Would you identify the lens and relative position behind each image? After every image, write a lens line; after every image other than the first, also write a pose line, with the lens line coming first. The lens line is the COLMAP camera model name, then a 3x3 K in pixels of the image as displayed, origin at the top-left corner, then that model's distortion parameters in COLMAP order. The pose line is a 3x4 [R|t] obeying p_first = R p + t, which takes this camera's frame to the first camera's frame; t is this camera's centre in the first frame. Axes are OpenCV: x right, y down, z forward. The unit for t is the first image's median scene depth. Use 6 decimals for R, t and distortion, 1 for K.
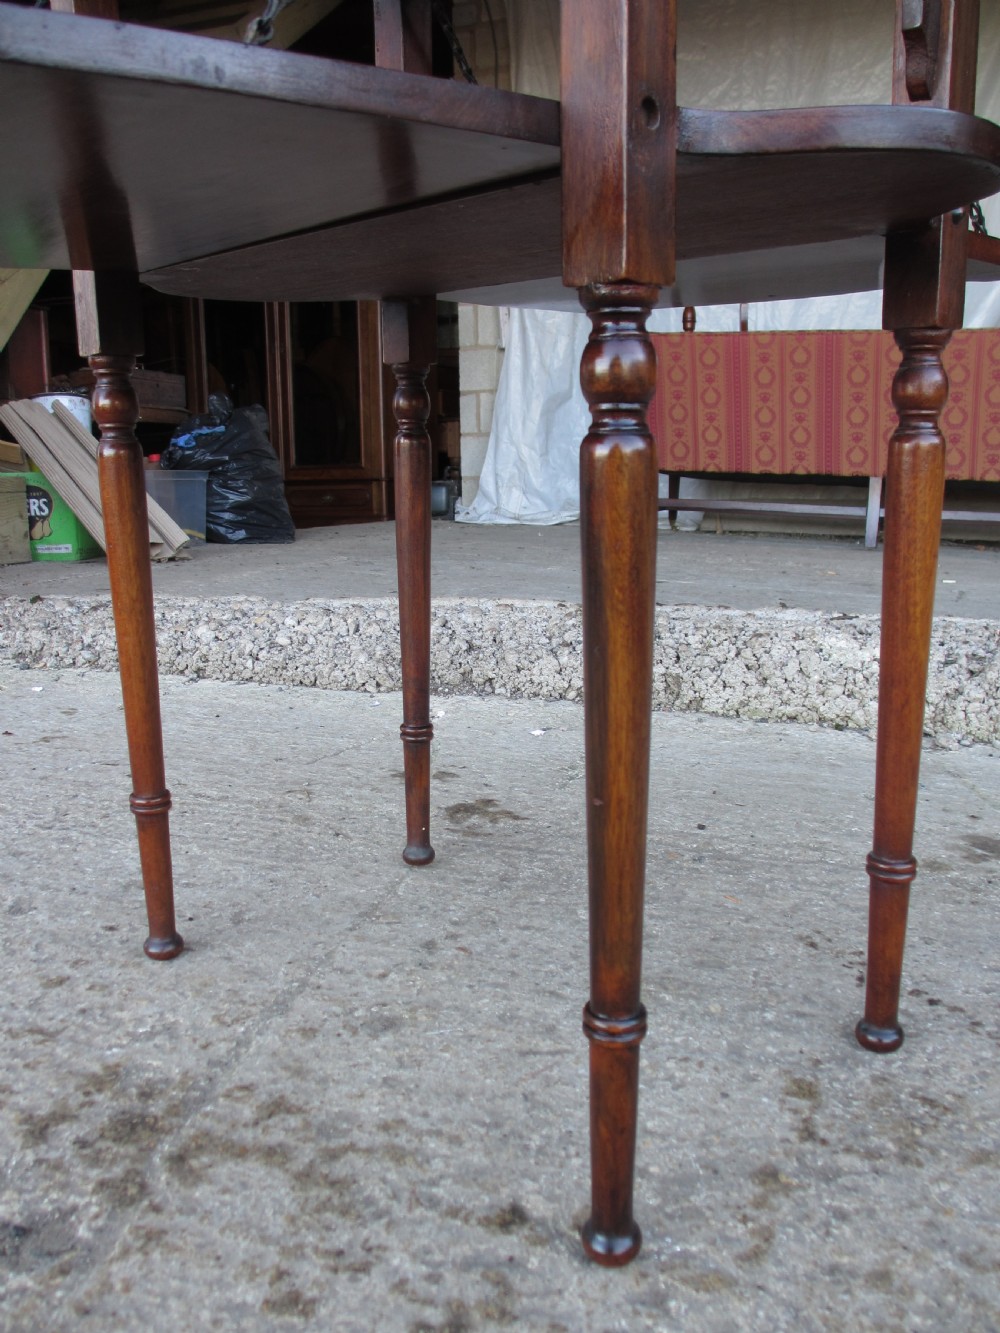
lens RADIAL K [[1109.9, 0, 499.5], [0, 1109.9, 657.0], [0, 0, 1]] dist [-0.050153, 0.022329]
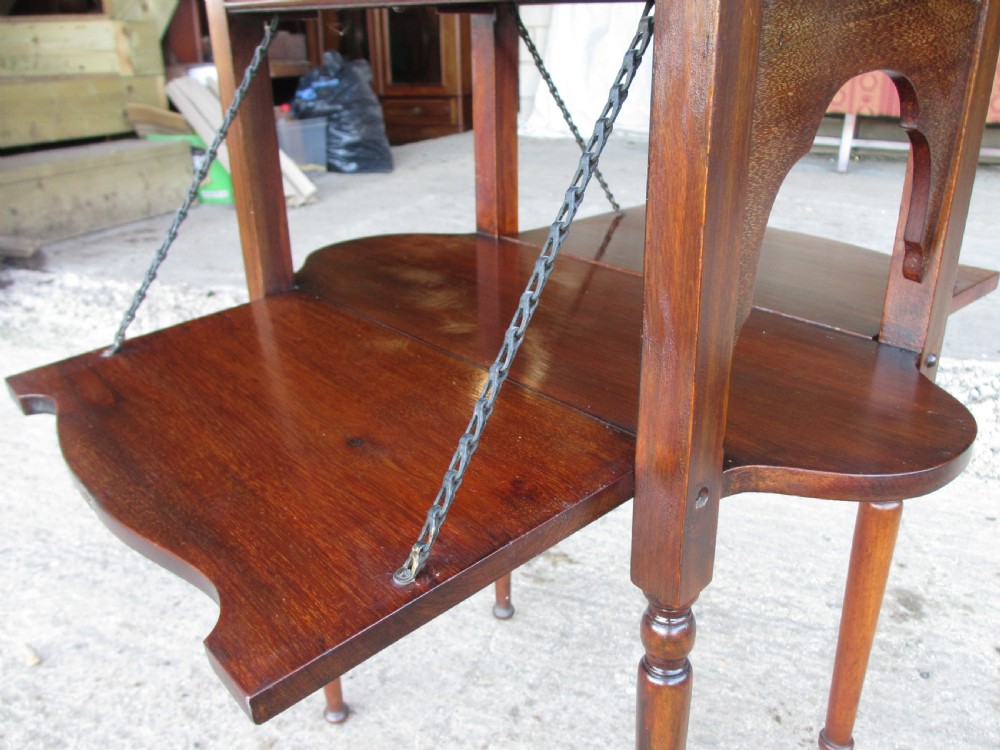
lens RADIAL K [[836.8, 0, 500.0], [0, 836.8, 375.0], [0, 0, 1]] dist [-0.049793, 0.017658]
pose [[0.998704, 0.003875, -0.050742, -0.029055], [0.007005, 0.977136, 0.212499, -0.426062], [0.050405, -0.212579, 0.975843, 0.013444]]
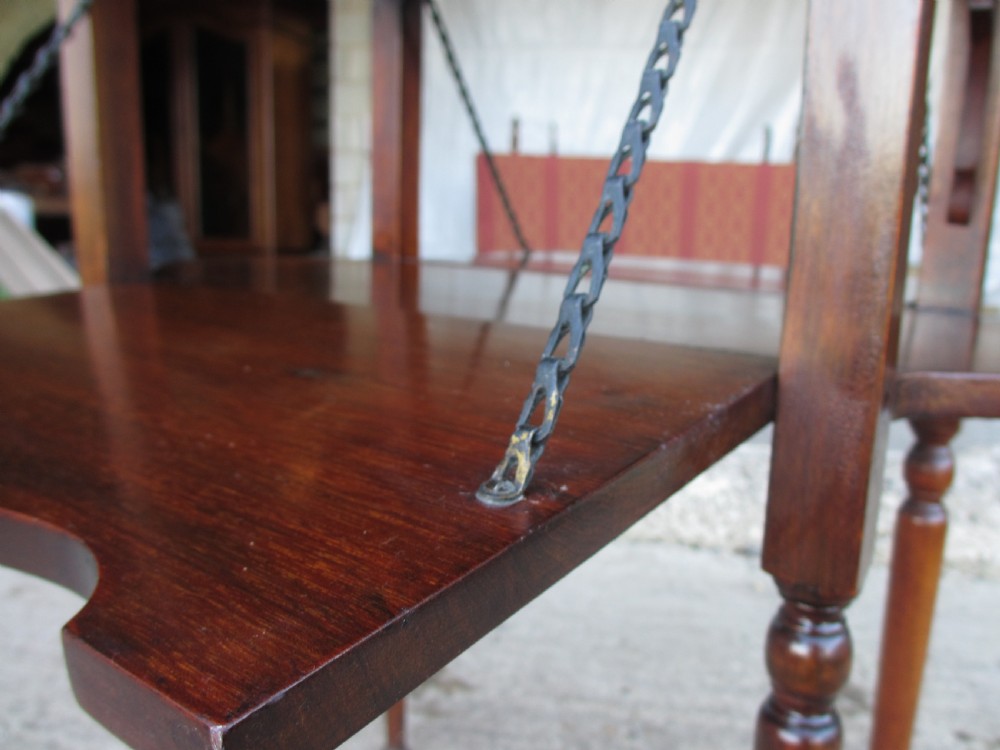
lens RADIAL K [[832.6, 0, 504.5], [0, 832.6, 382.3], [0, 0, 1]] dist [-0.050153, 0.022329]
pose [[0.982888, -0.012452, 0.183783, -0.138233], [0.008360, 0.999700, 0.023022, -0.264687], [-0.184014, -0.021092, 0.982697, 0.204064]]
